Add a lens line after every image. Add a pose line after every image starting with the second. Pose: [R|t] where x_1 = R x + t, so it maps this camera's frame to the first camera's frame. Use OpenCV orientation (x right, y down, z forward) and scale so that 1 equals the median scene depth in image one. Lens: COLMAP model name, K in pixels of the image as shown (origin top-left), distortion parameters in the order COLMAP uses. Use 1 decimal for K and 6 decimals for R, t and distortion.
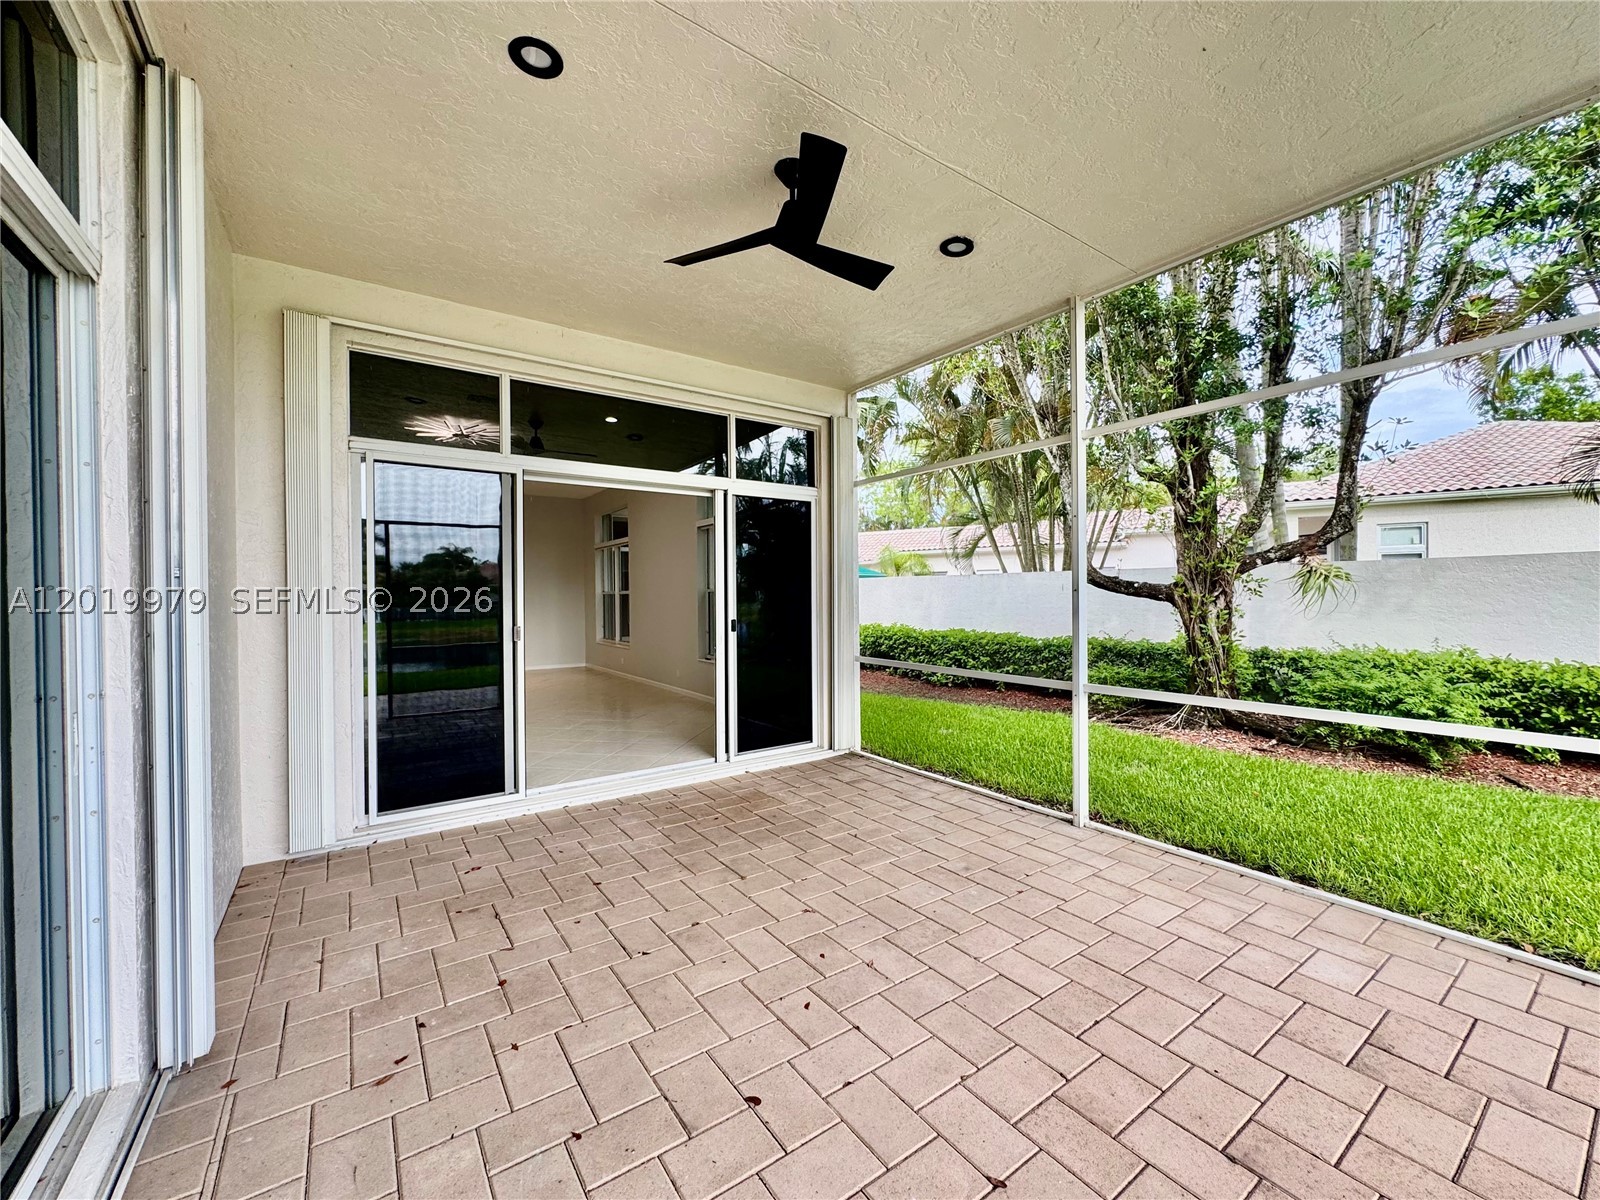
lens RADIAL K [[646.8, 0, 804.9], [0, 646.8, 597.7], [0, 0, 1]] dist [-0.002245, -0.000203]
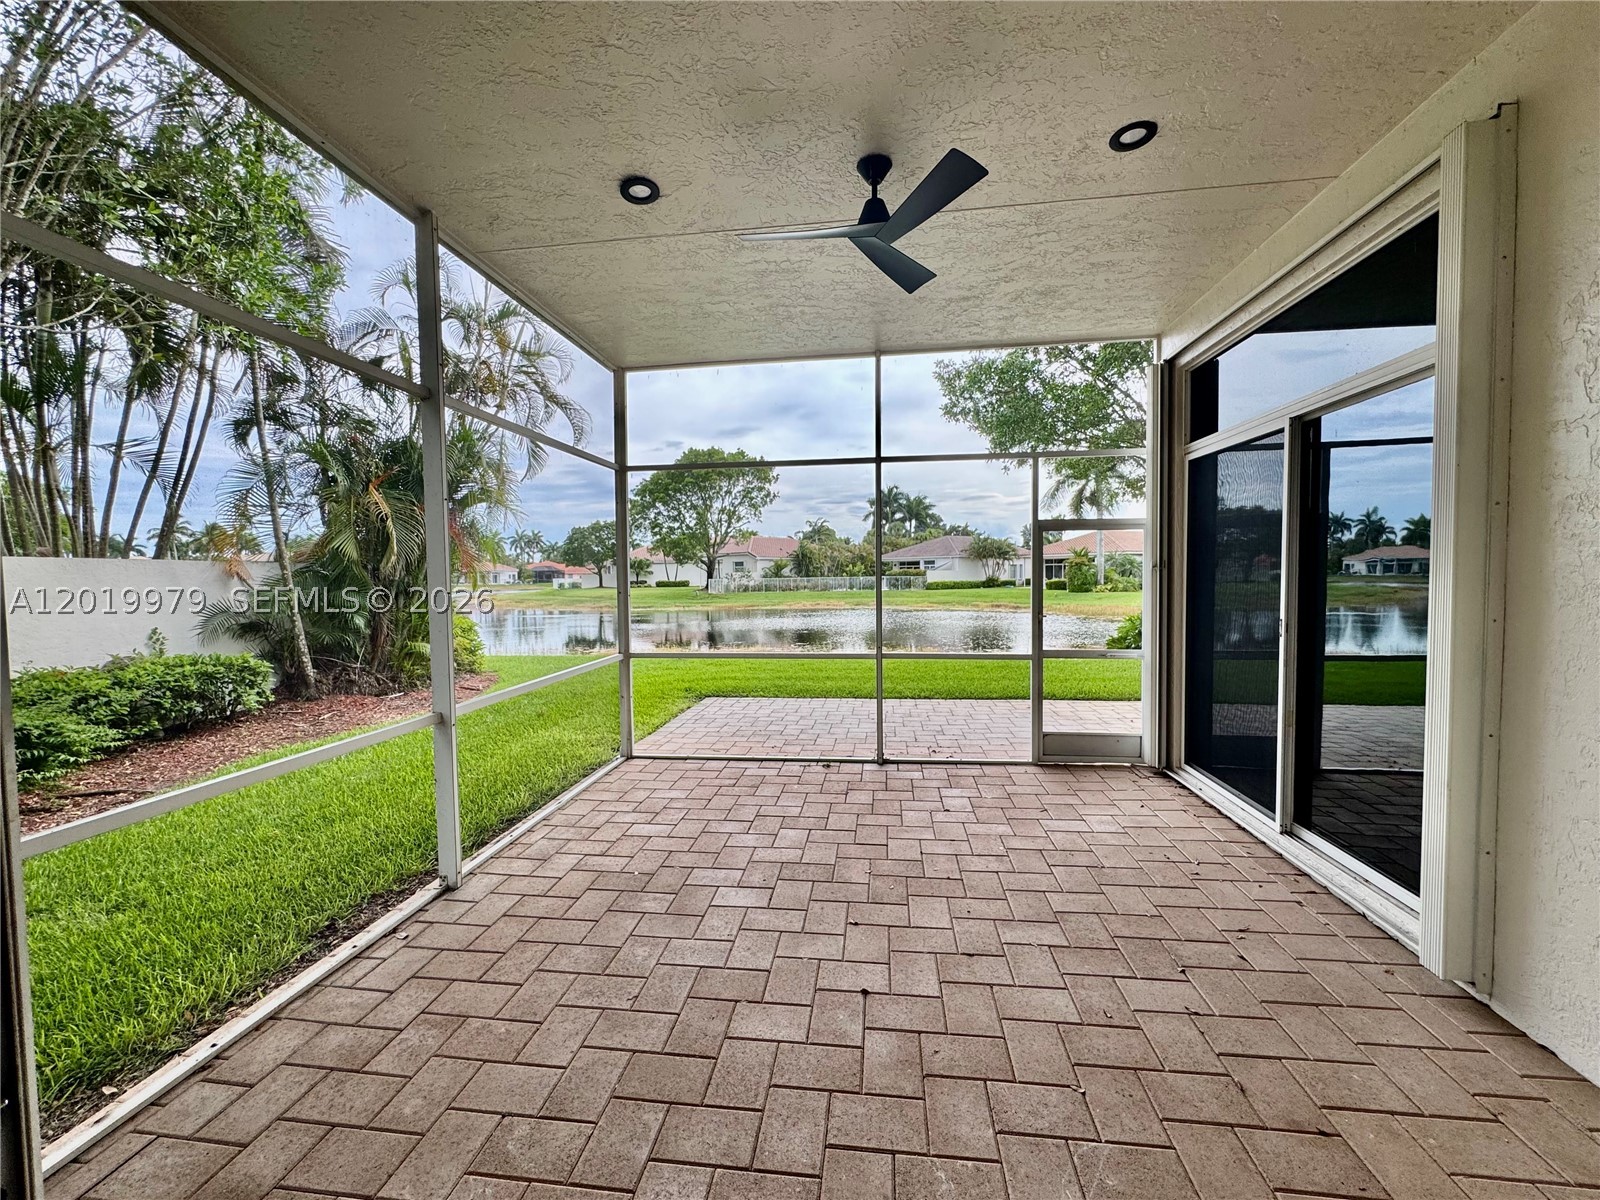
lens RADIAL K [[646.8, 0, 798.7], [0, 646.8, 603.1], [0, 0, 1]] dist [-0.002245, -0.000203]
pose [[-0.731667, -0.013448, 0.681530, -0.615038], [0.022822, 0.998762, 0.044208, -0.033335], [-0.681281, 0.047899, -0.730454, 1.833257]]
